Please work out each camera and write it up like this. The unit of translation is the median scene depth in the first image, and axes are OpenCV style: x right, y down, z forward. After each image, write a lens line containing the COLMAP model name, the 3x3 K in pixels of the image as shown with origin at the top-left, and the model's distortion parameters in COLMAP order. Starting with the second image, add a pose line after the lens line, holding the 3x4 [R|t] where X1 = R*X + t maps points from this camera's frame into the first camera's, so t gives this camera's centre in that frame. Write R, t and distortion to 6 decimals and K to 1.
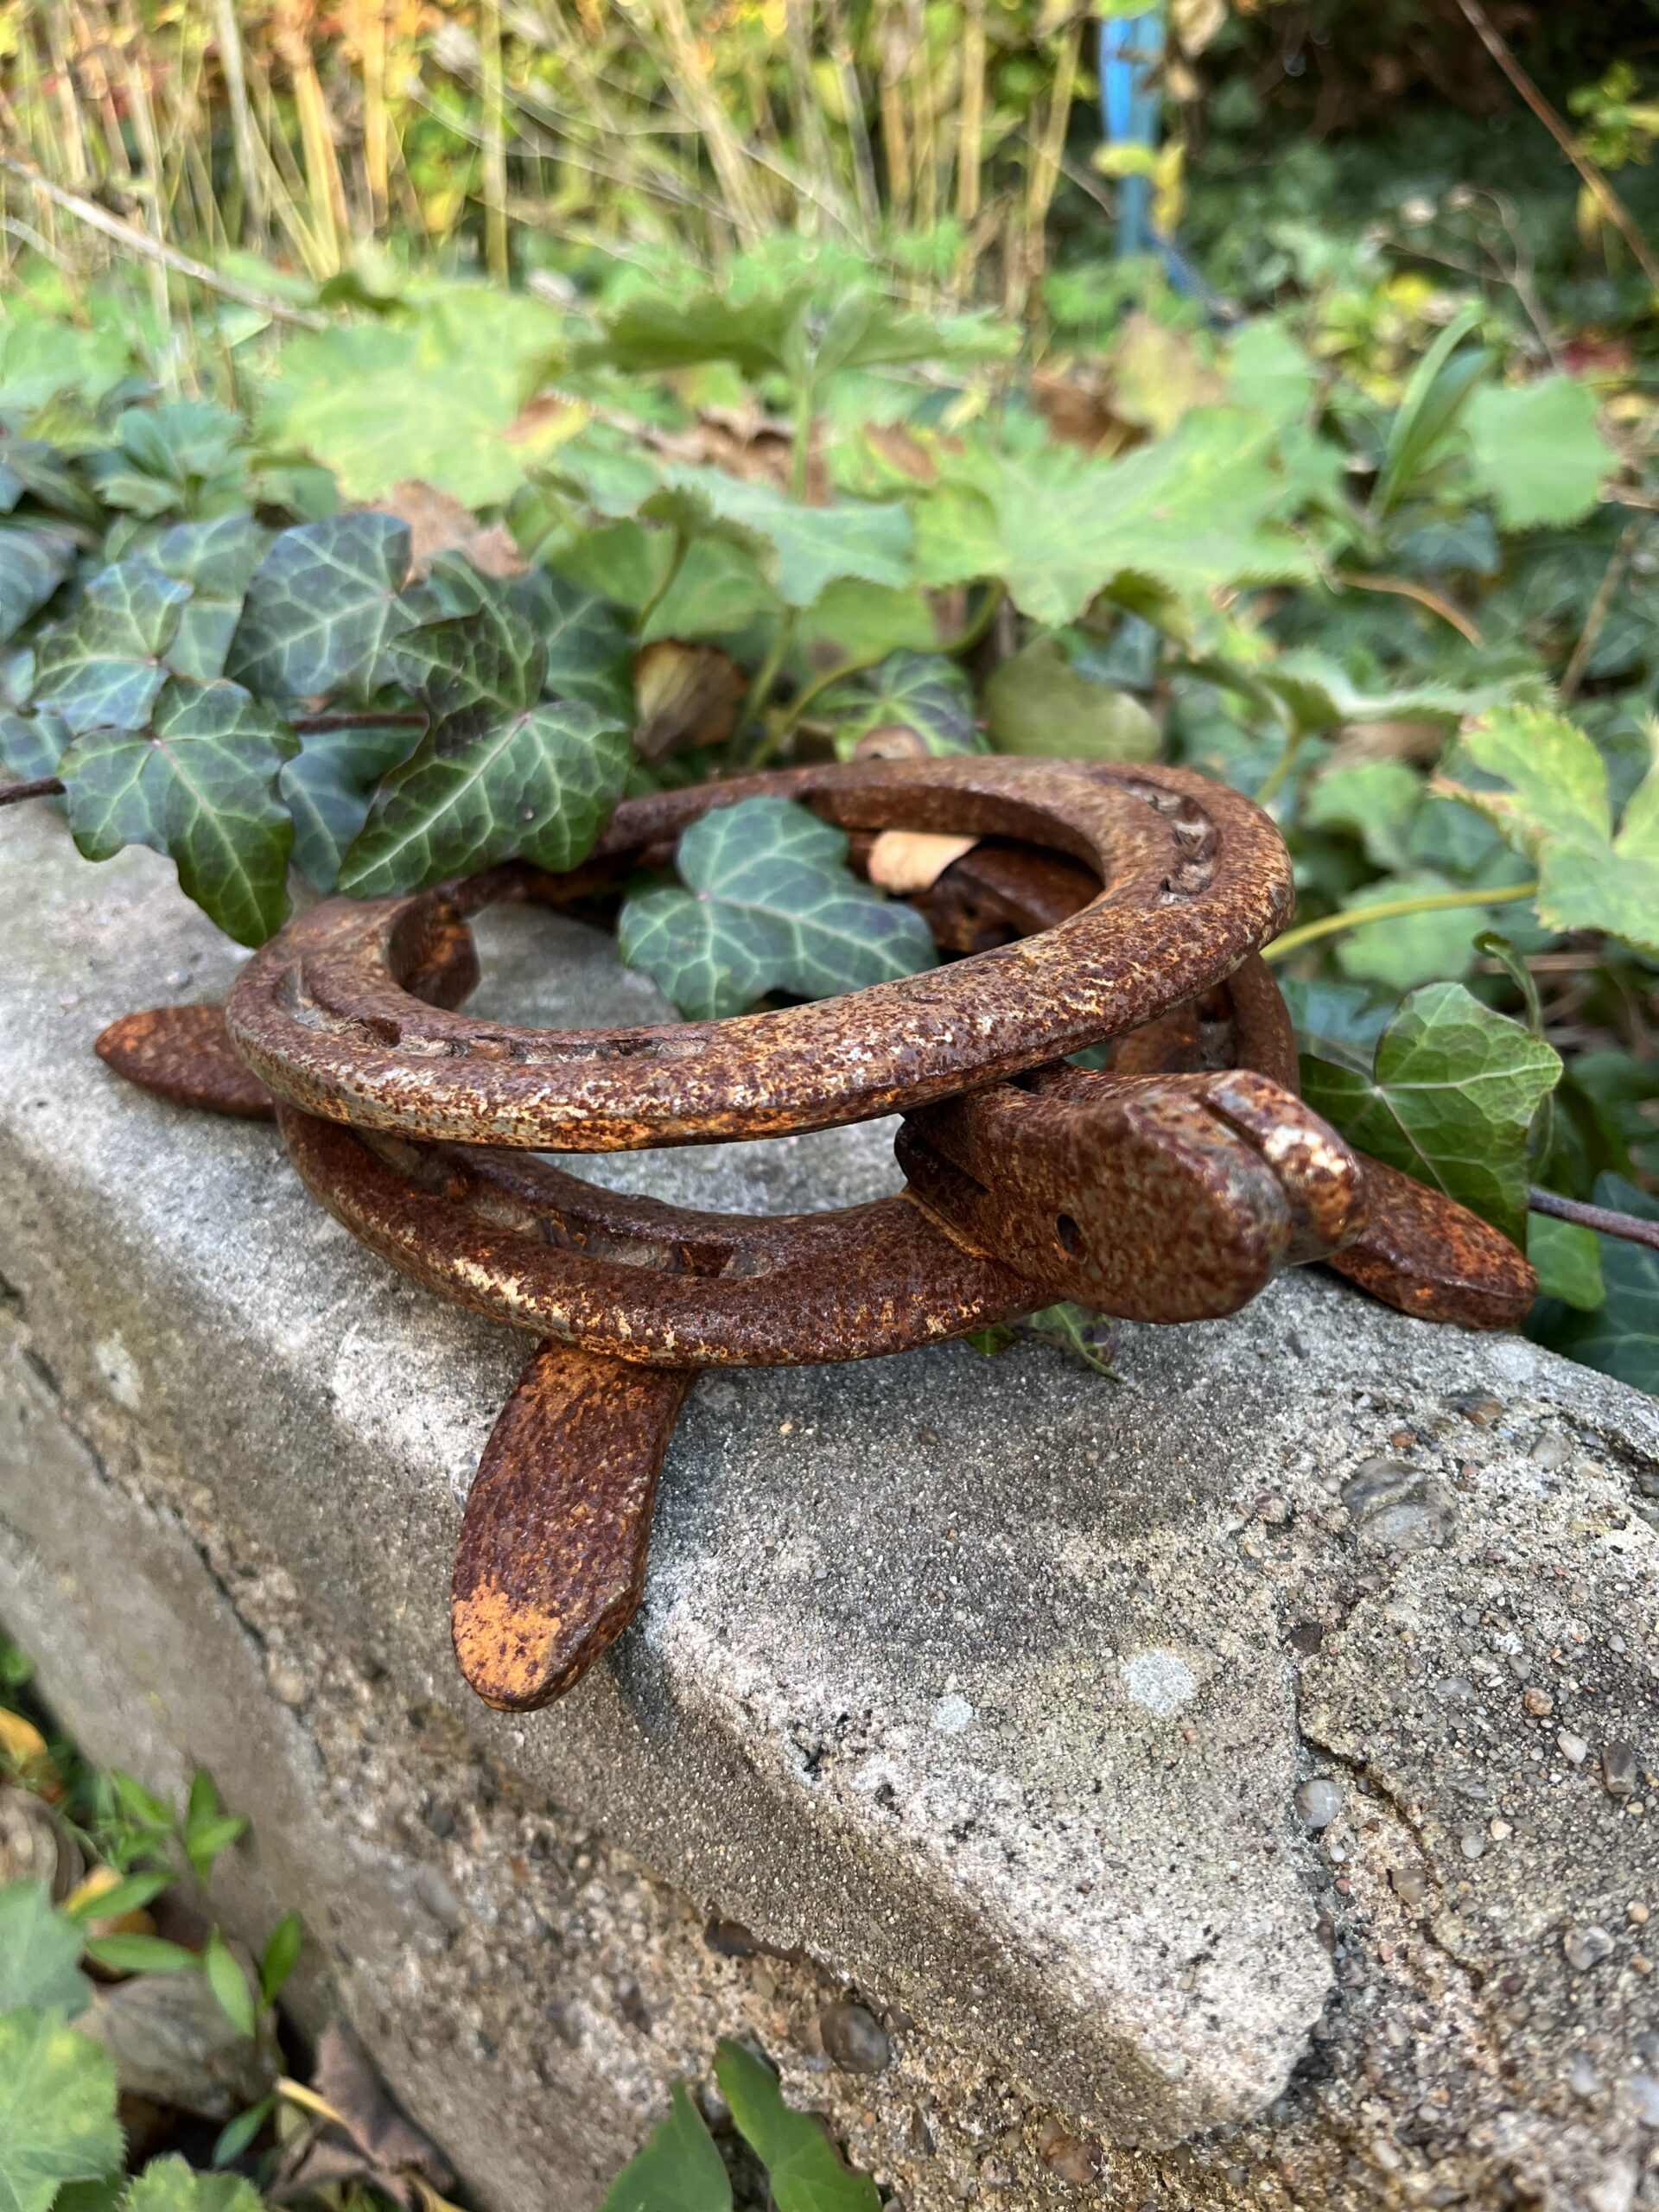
lens RADIAL K [[1720.7, 0, 836.2], [0, 1720.7, 1140.3], [0, 0, 1]] dist [0.020597, -0.037636]
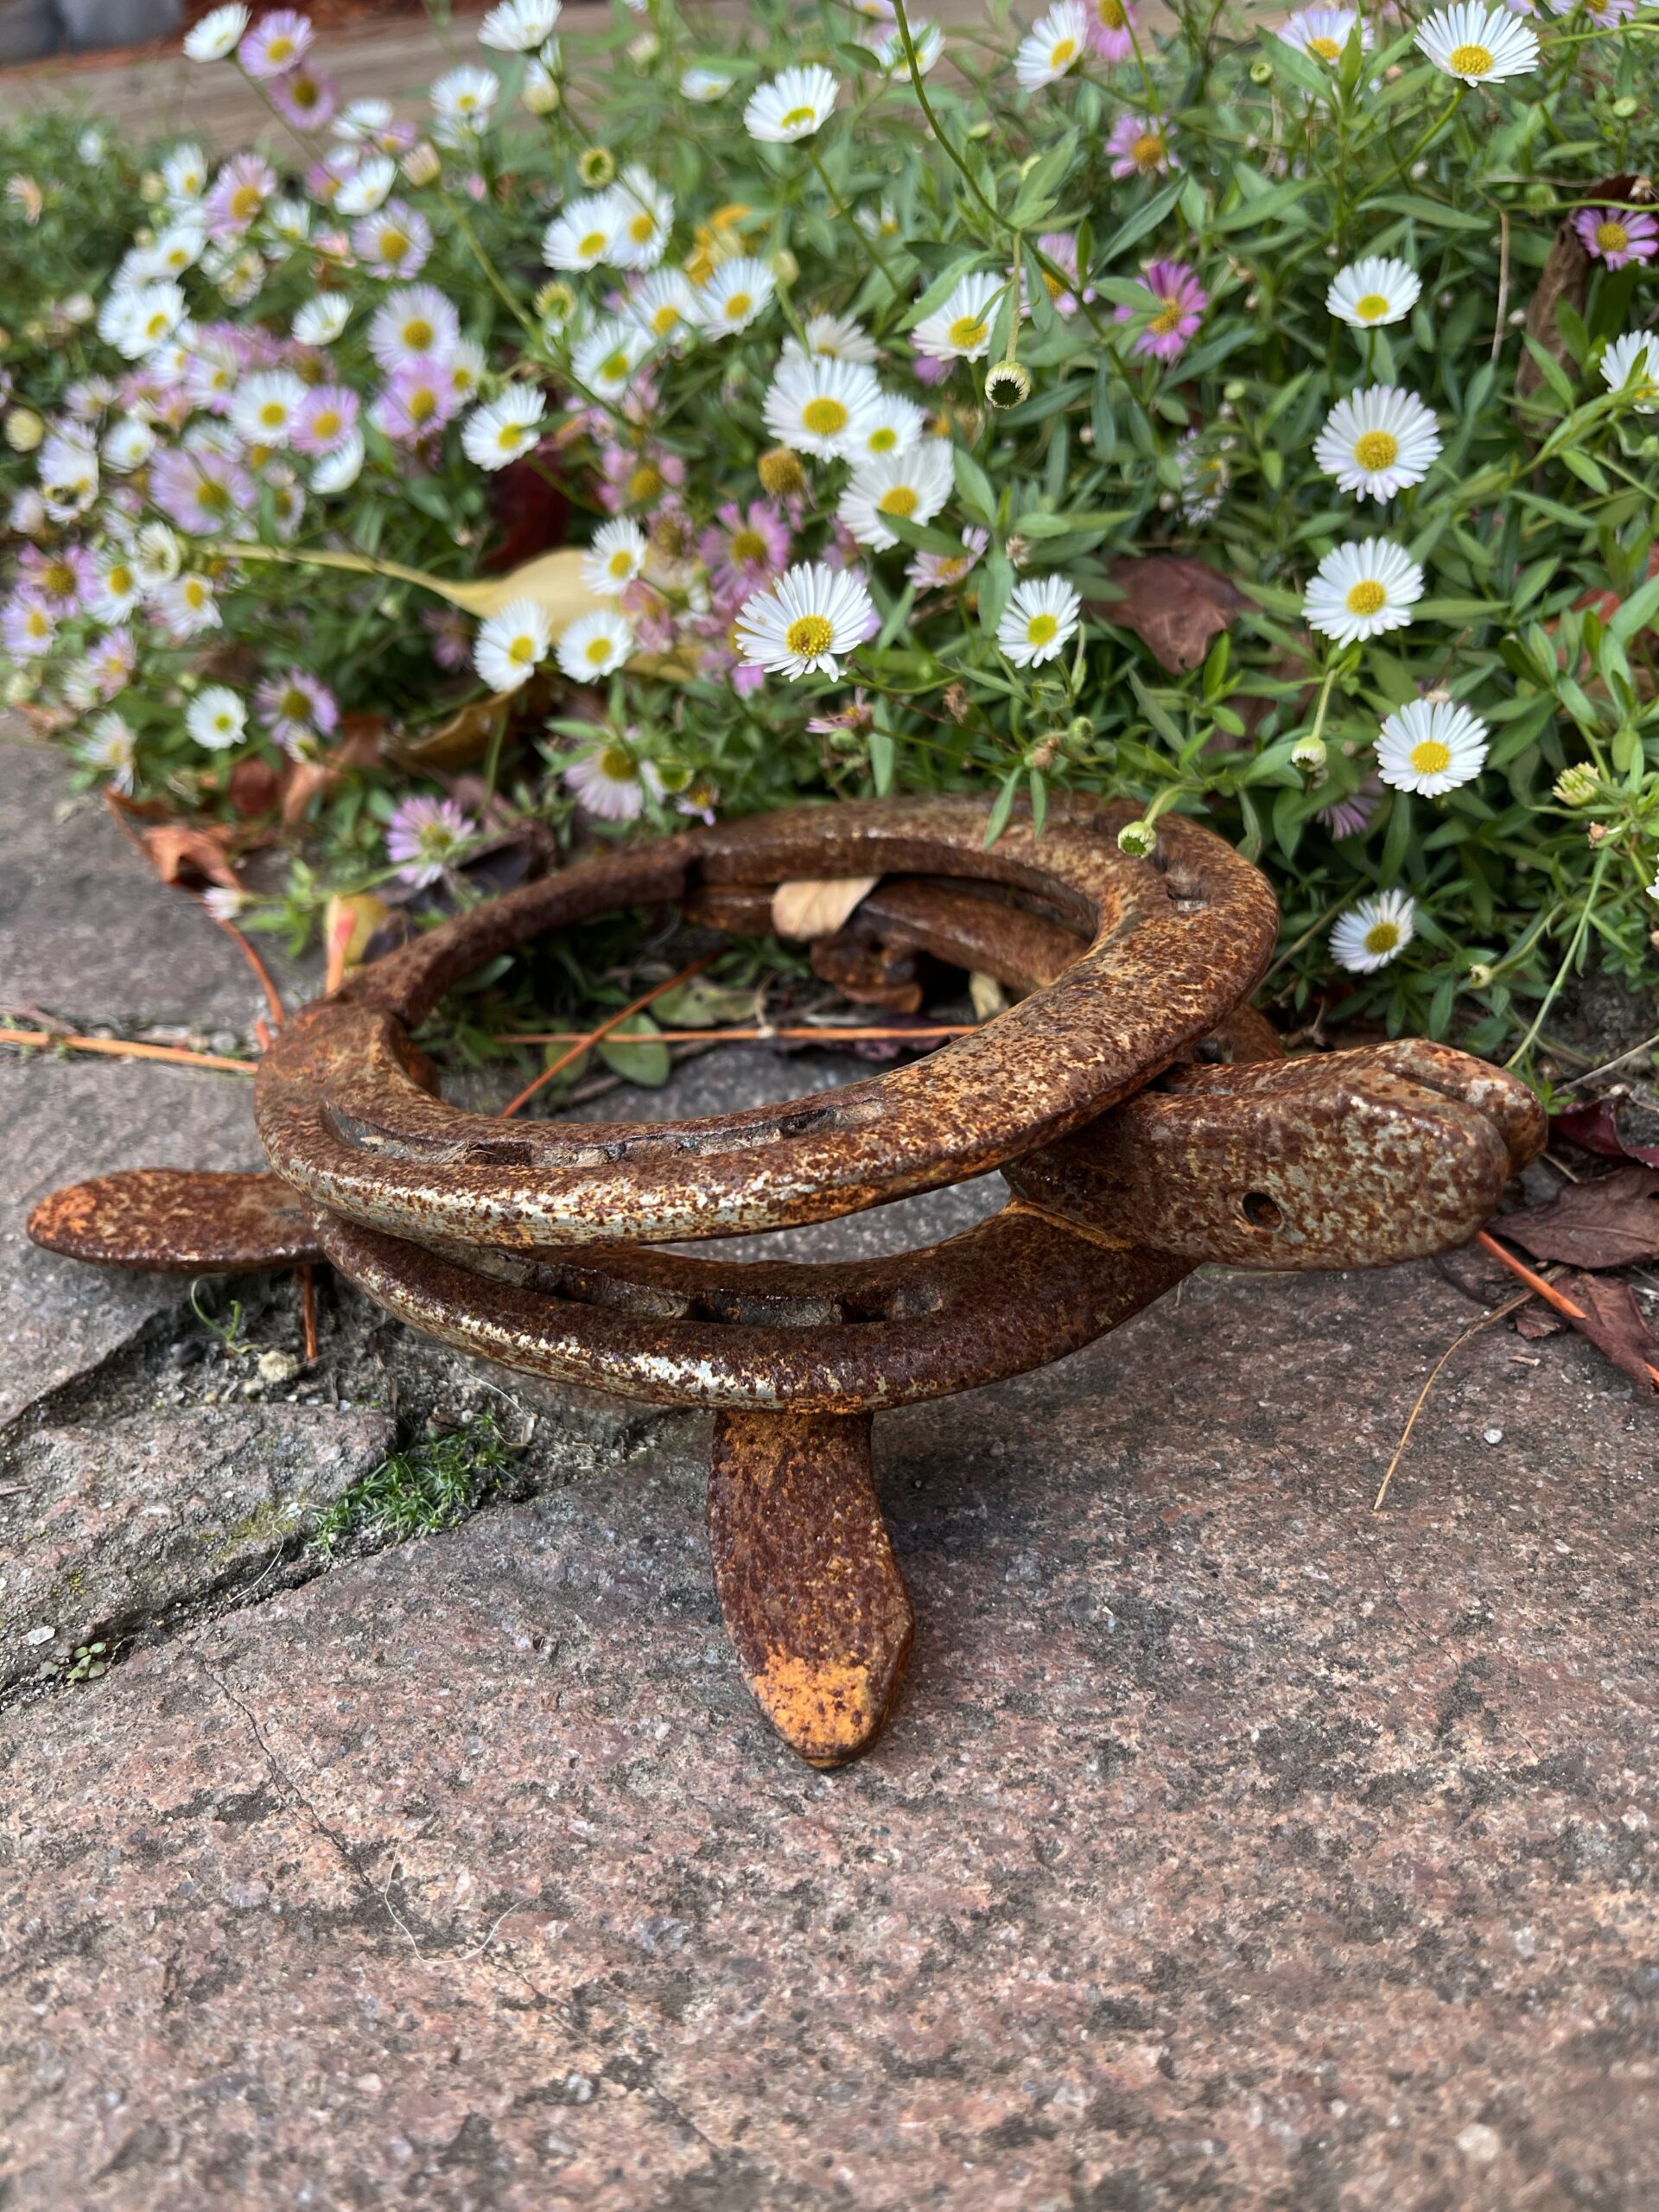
lens RADIAL K [[1720.7, 0, 833.8], [0, 1720.7, 1116.8], [0, 0, 1]] dist [0.020597, -0.037636]
pose [[0.948319, -0.182018, 0.259926, -0.388471], [0.189024, 0.981970, -0.001997, -0.052056], [-0.254876, 0.051026, 0.965627, -0.025681]]
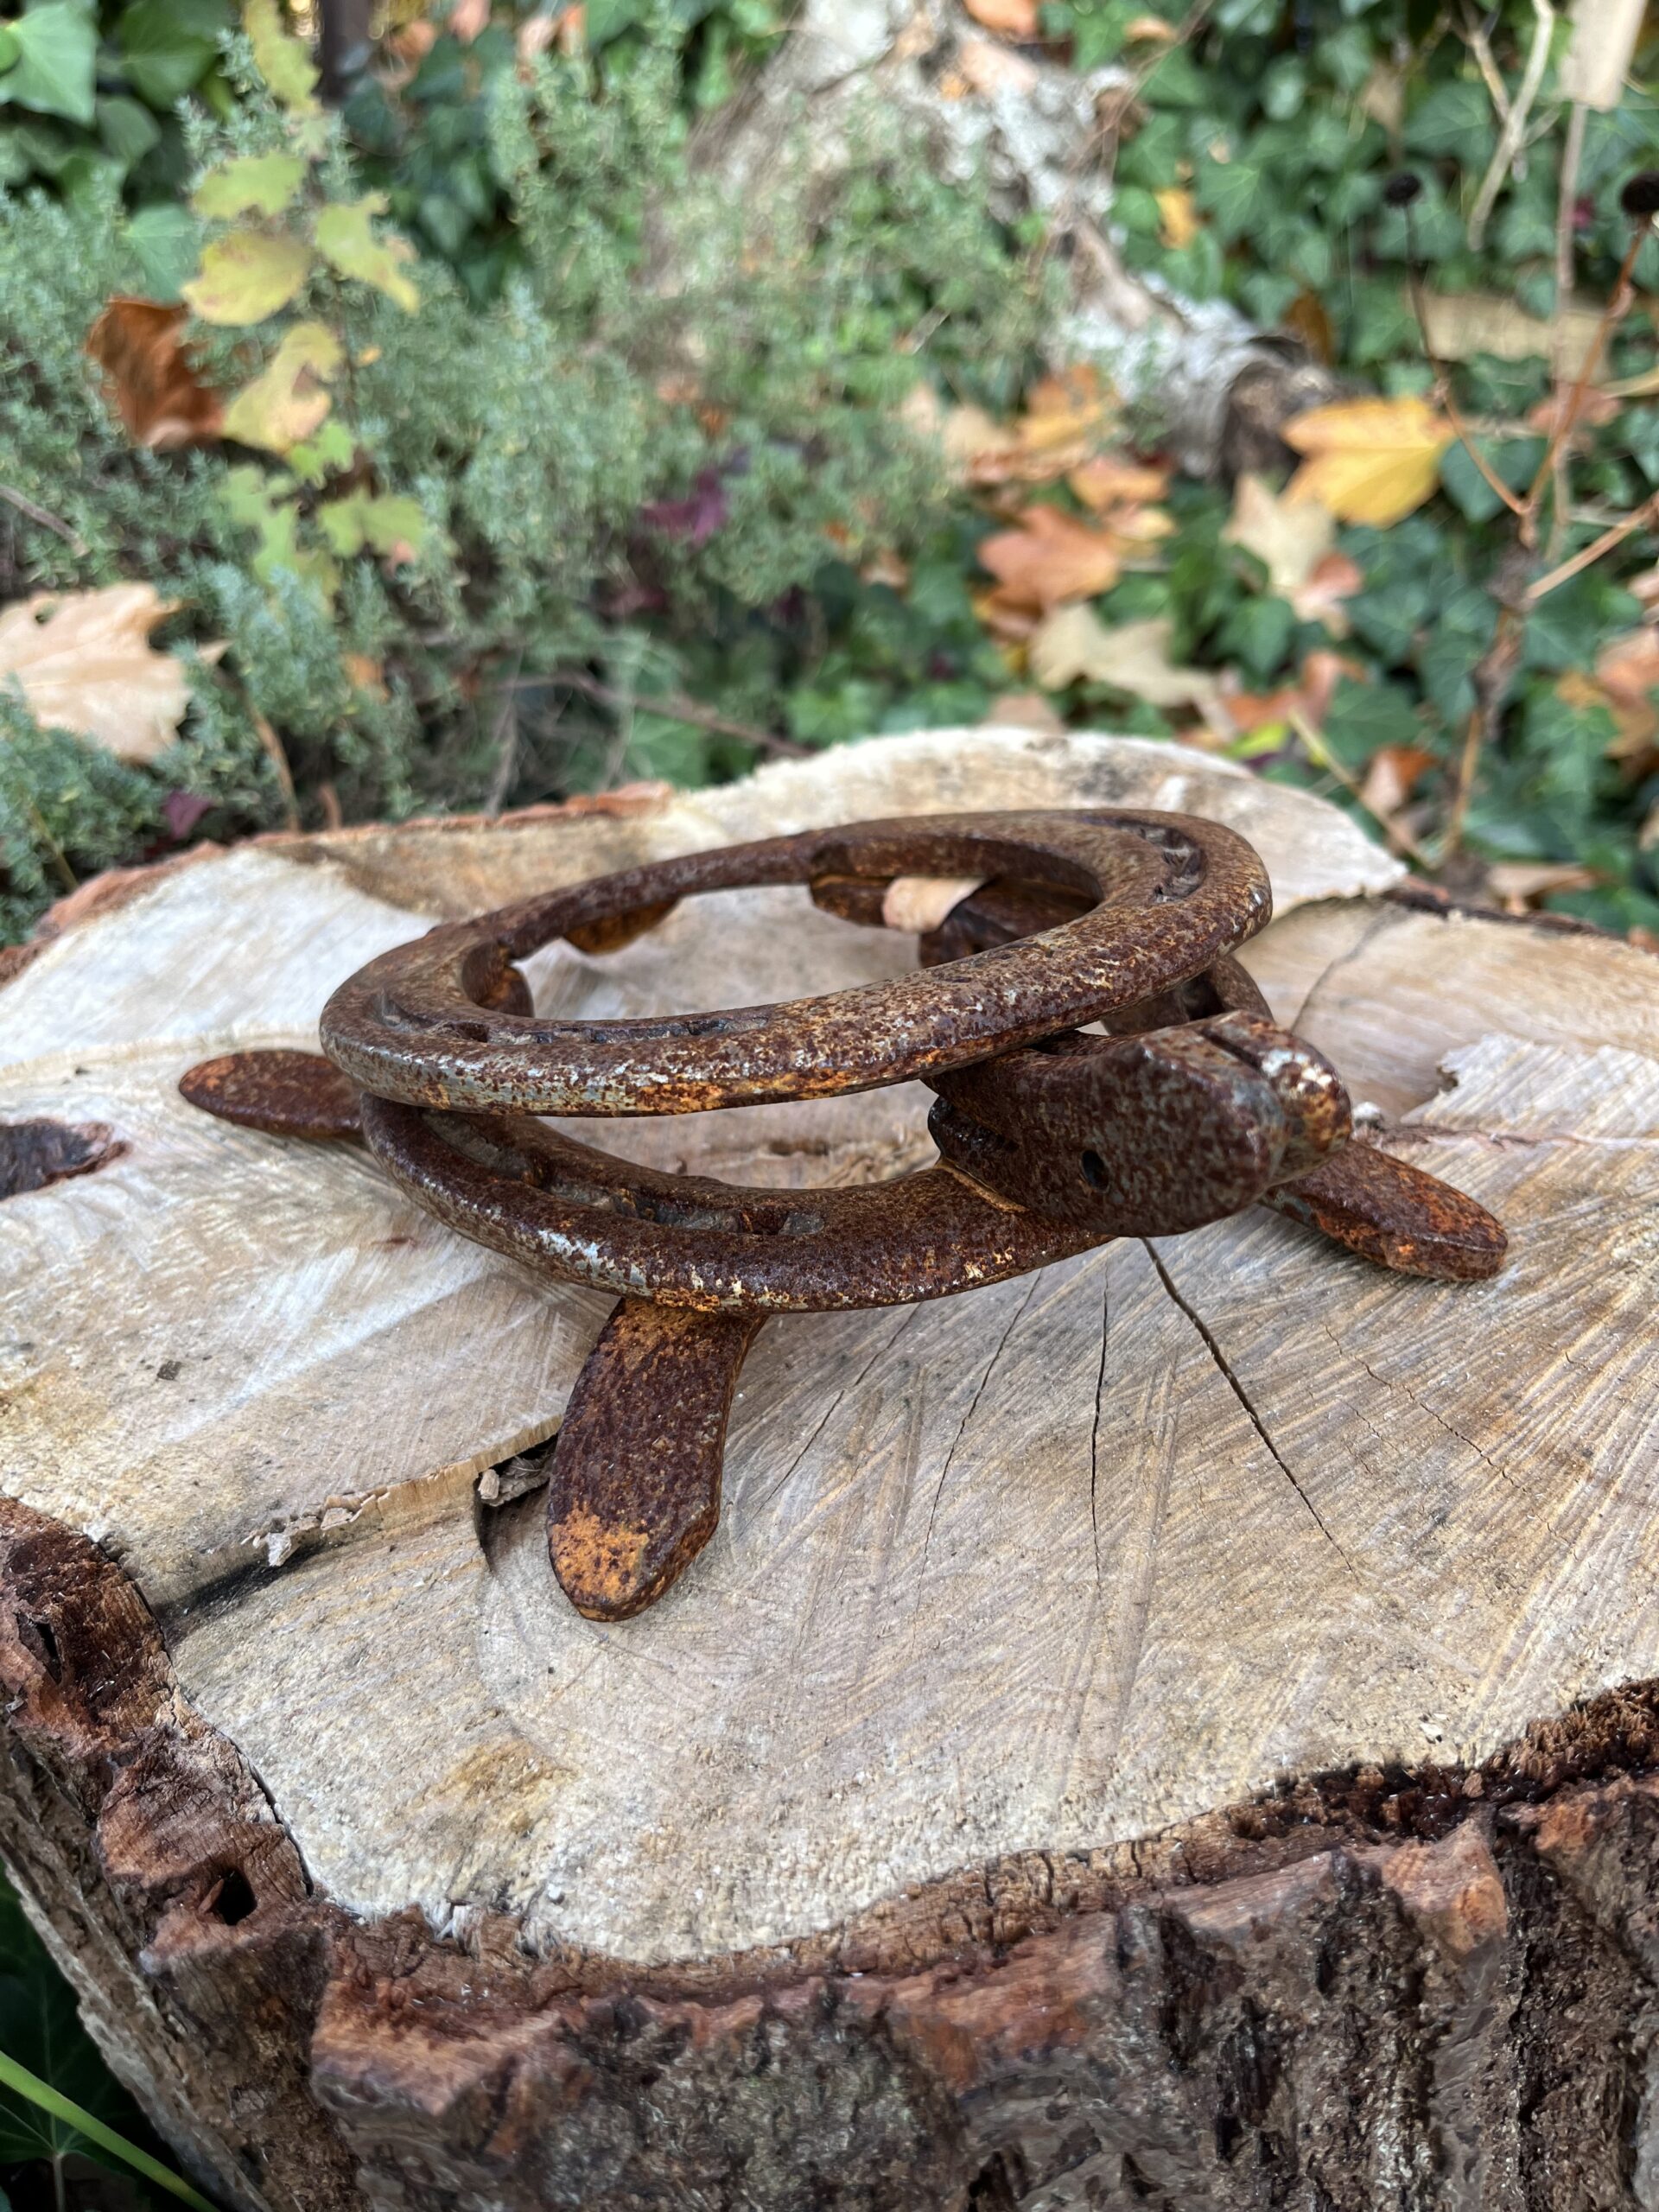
lens RADIAL K [[1720.7, 0, 824.3], [0, 1720.7, 1104.1], [0, 0, 1]] dist [0.020597, -0.037636]
pose [[0.999669, -0.024600, 0.007537, -0.047921], [0.025207, 0.995139, -0.095197, 0.109673], [-0.005159, 0.095355, 0.995430, -0.134815]]
